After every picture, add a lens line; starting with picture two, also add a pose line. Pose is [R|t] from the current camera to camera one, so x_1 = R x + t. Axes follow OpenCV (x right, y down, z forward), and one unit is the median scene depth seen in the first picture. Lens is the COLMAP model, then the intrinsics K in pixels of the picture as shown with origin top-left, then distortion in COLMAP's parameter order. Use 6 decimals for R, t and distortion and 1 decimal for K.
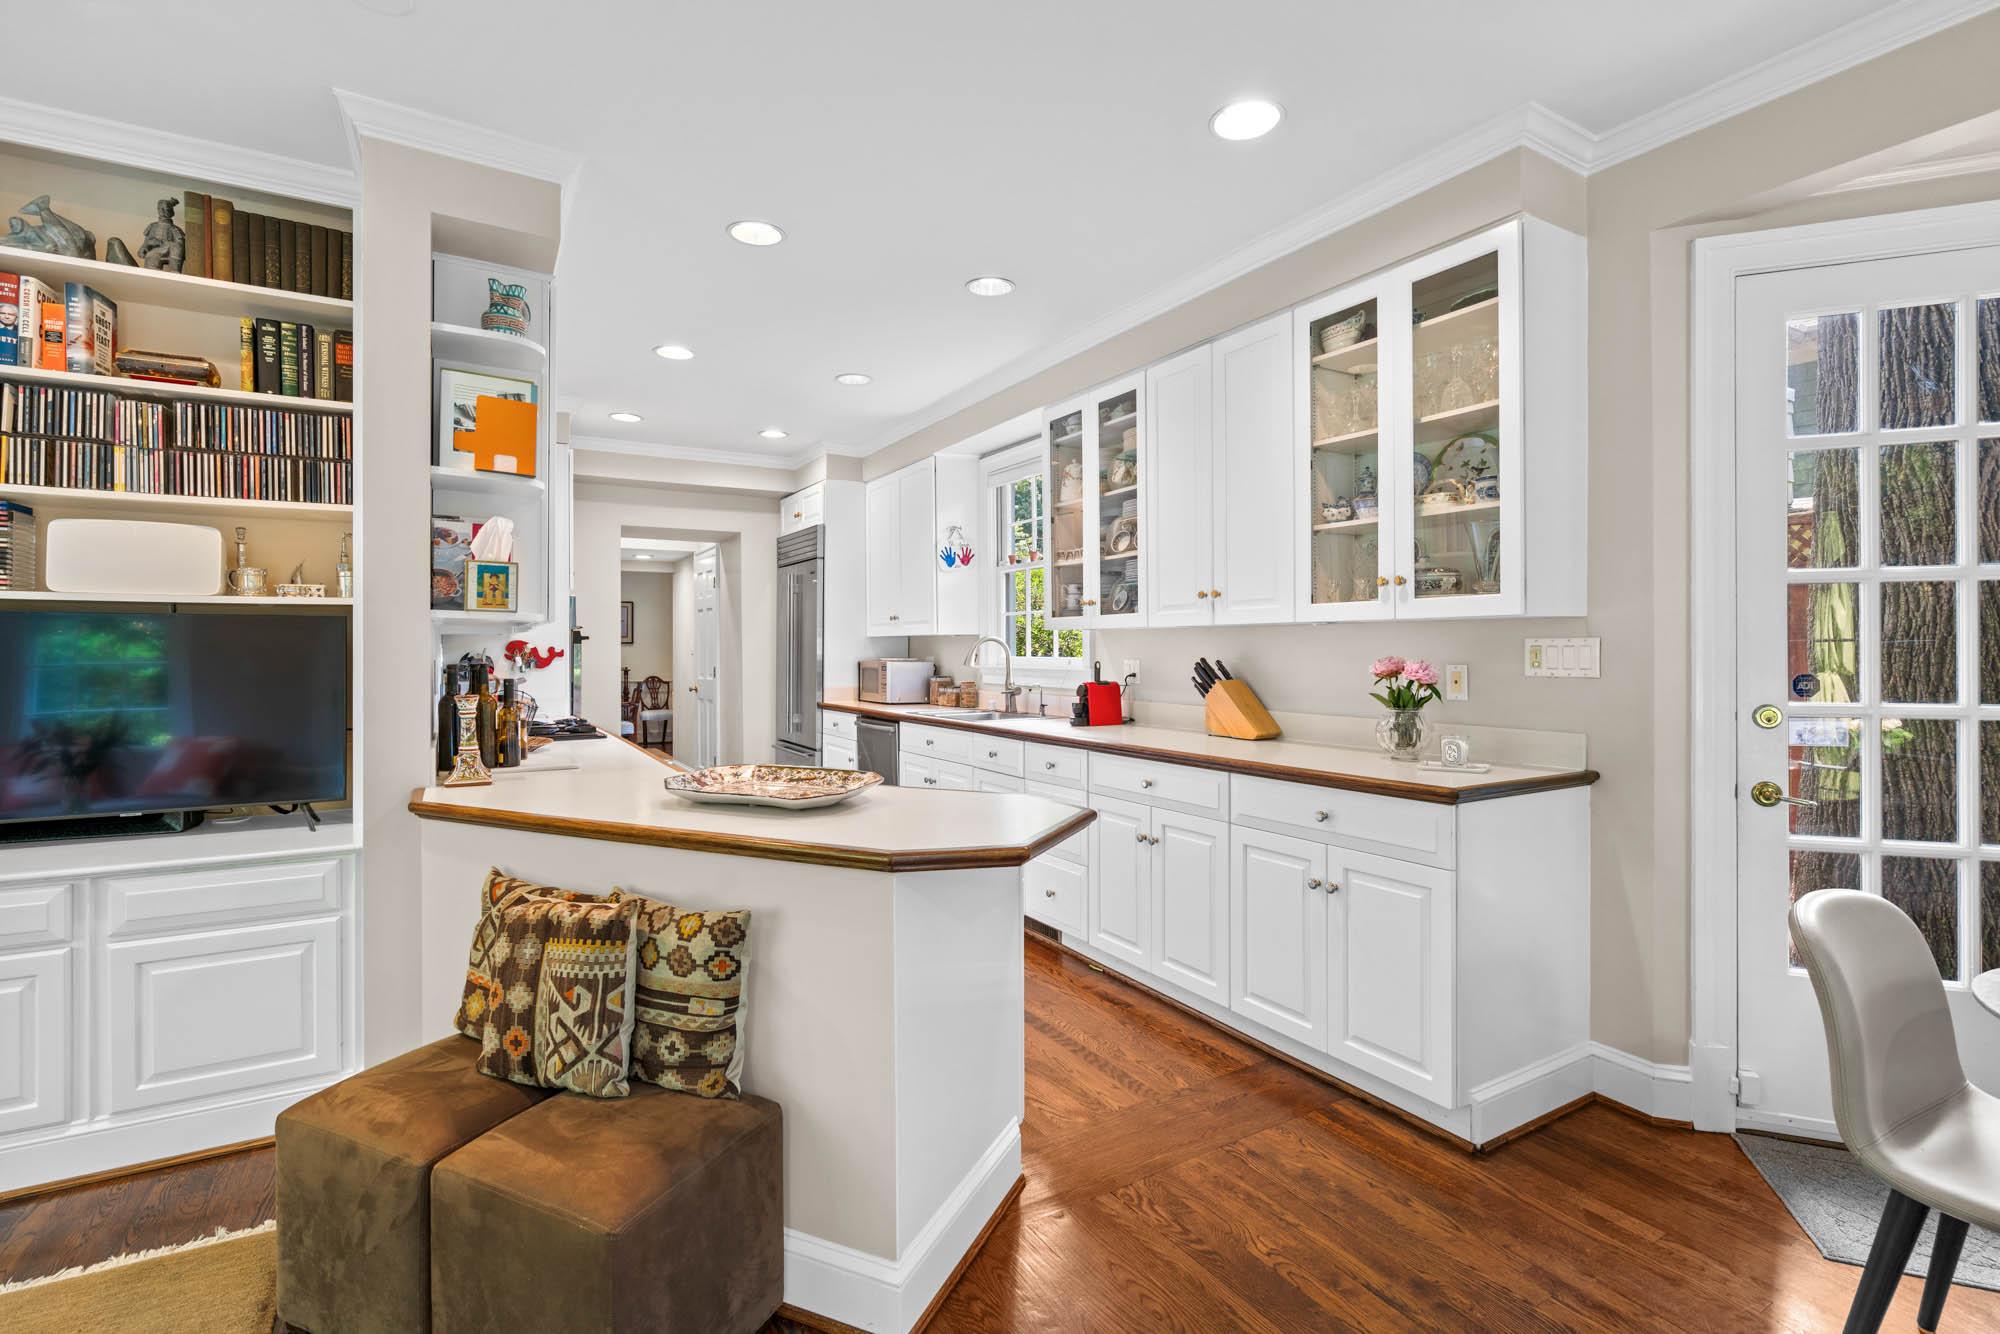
lens RADIAL K [[918.6, 0, 993.3], [0, 918.6, 652.4], [0, 0, 1]] dist [-0.001296, 0.001942]
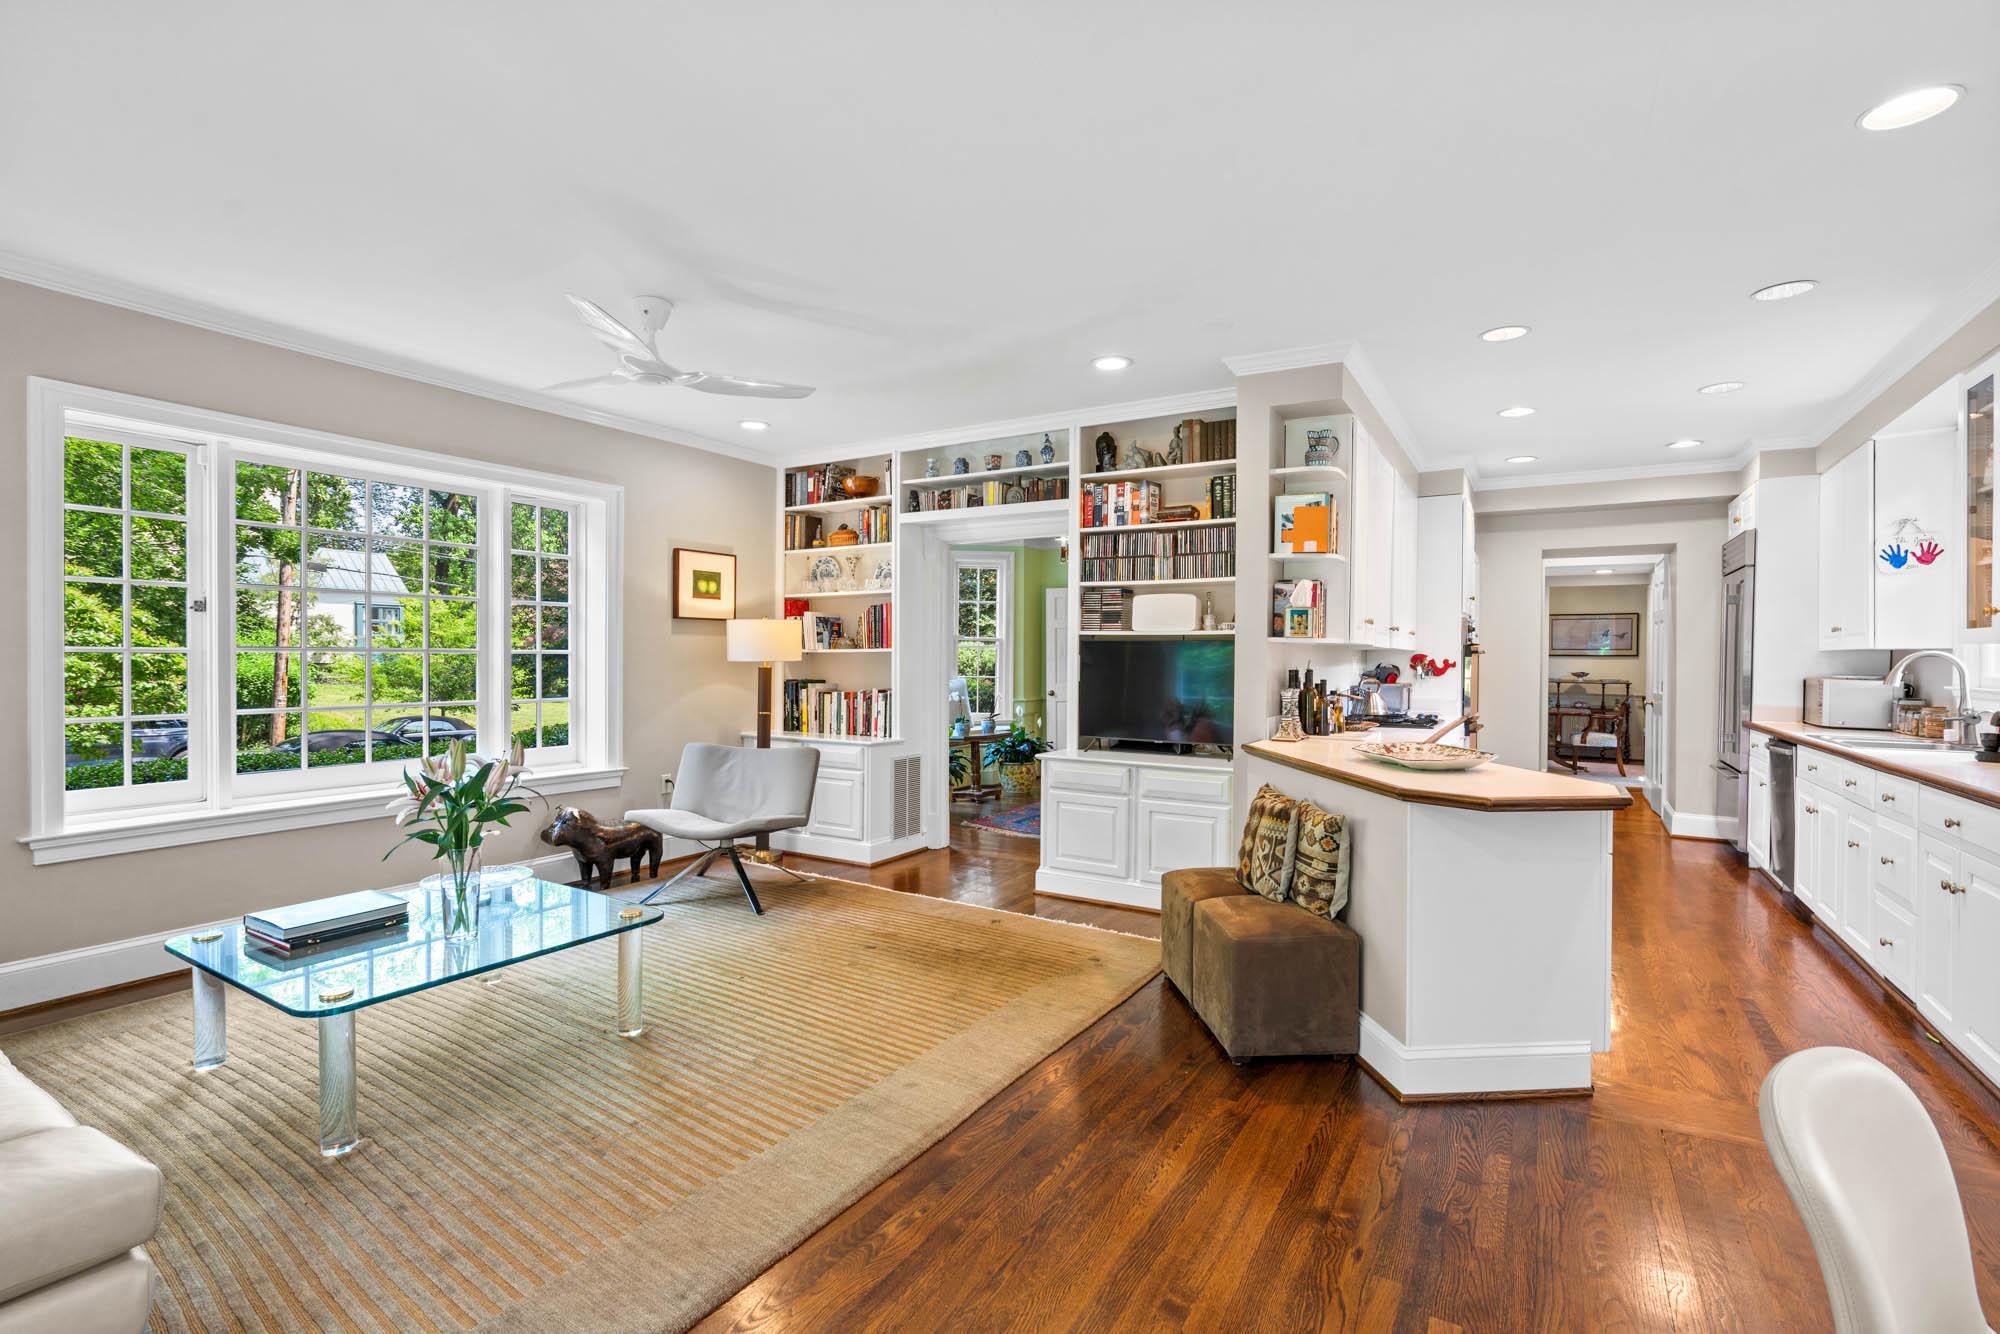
lens RADIAL K [[918.6, 0, 995.2], [0, 918.6, 664.7], [0, 0, 1]] dist [-0.001296, 0.001942]
pose [[0.482696, 0.014293, -0.875671, 0.620729], [-0.013058, 0.999873, 0.009122, -0.003907], [0.875691, 0.007031, 0.482821, -0.266596]]
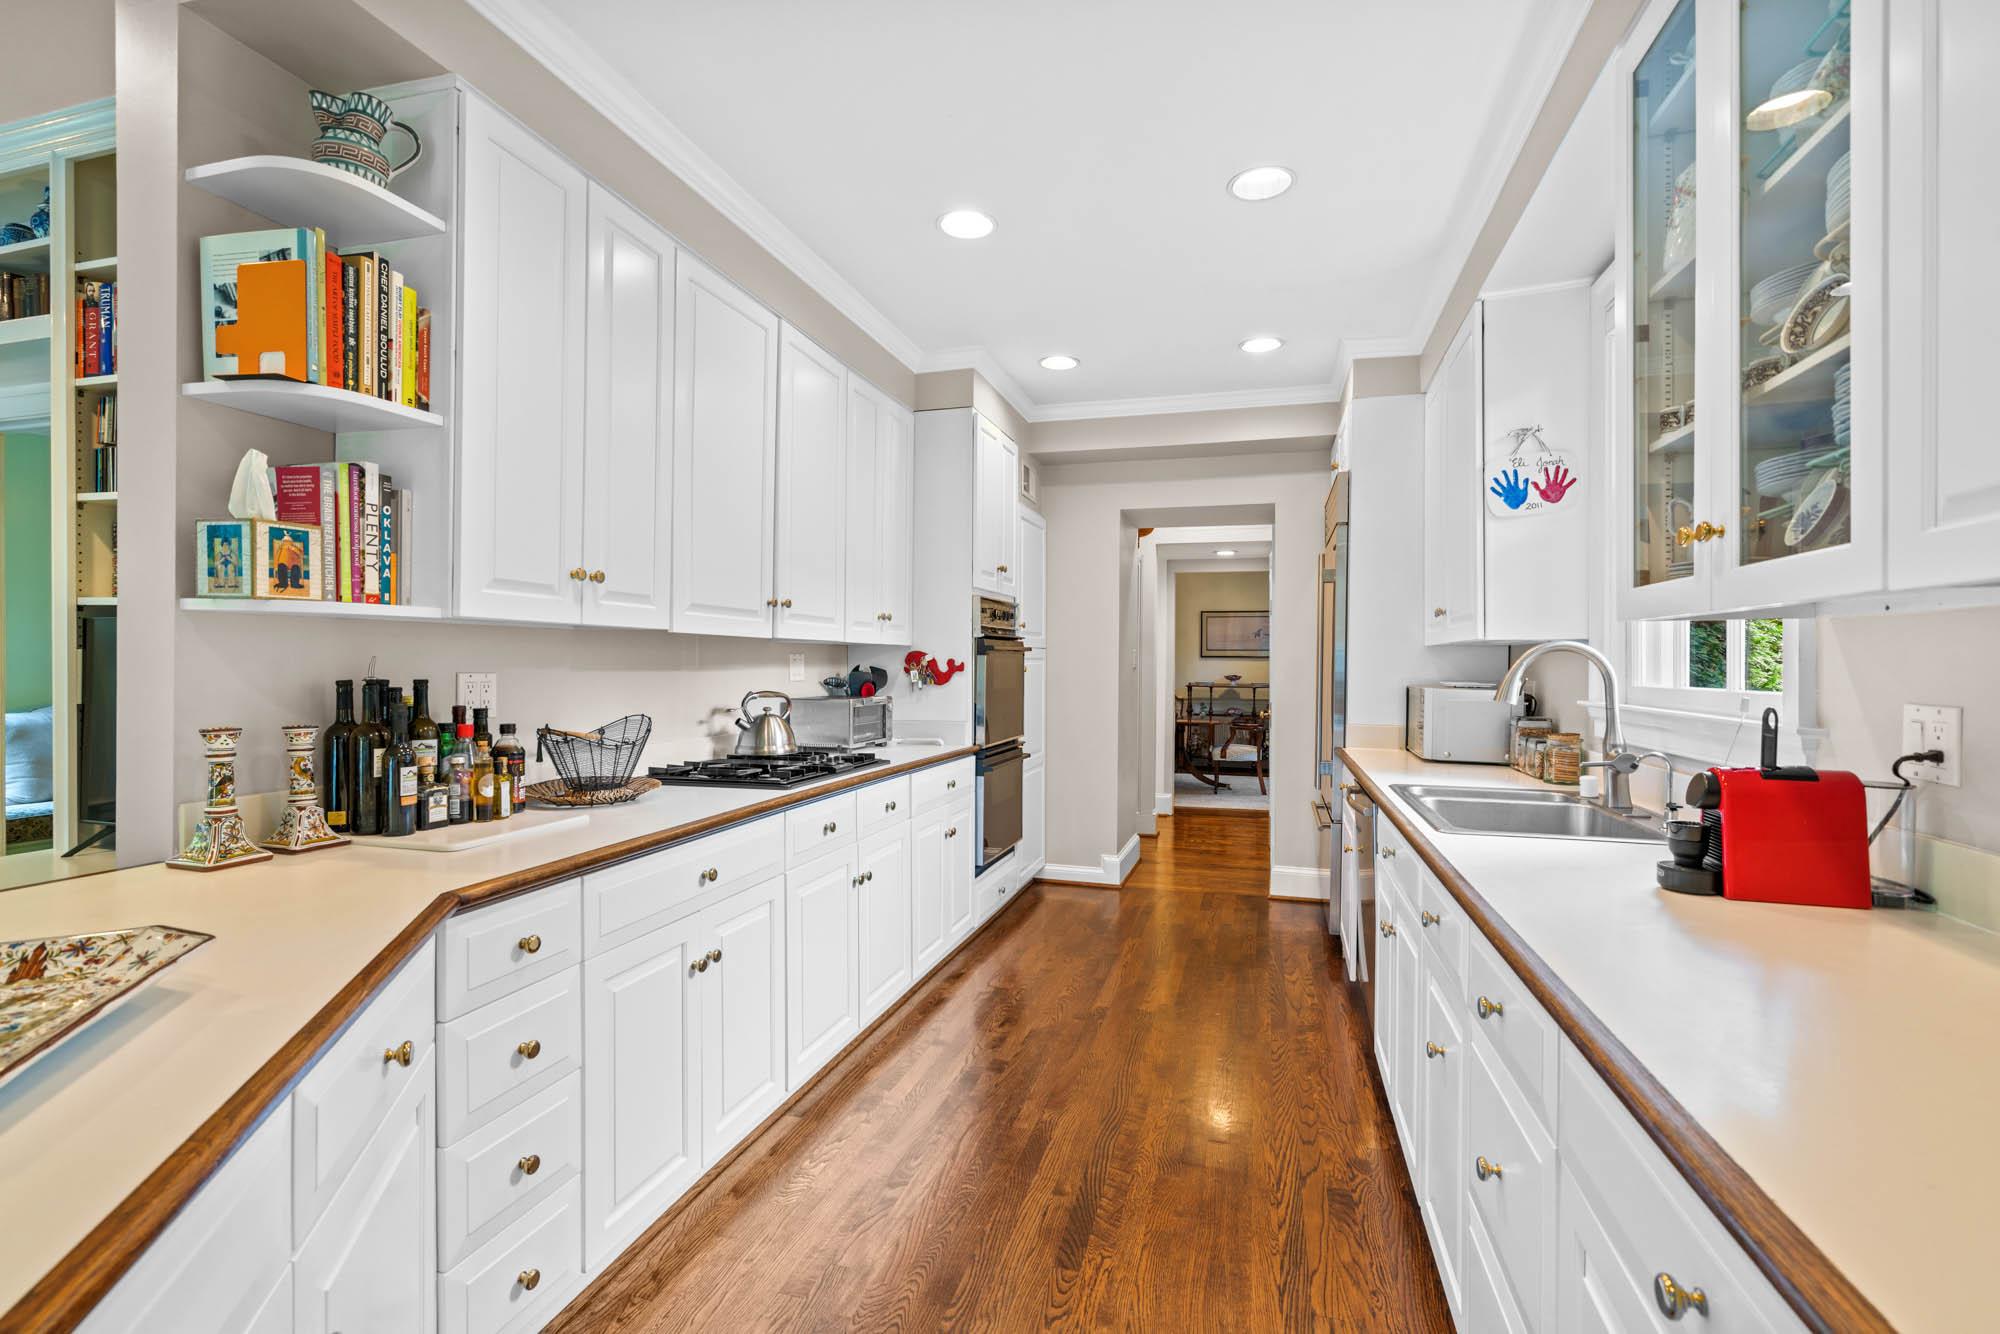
lens RADIAL K [[918.6, 0, 988.1], [0, 918.6, 666.3], [0, 0, 1]] dist [-0.001296, 0.001942]
pose [[0.684816, 0.011404, -0.728627, 0.270638], [-0.012411, 0.999915, 0.003985, -0.006201], [0.728610, 0.006314, 0.684899, 0.923585]]
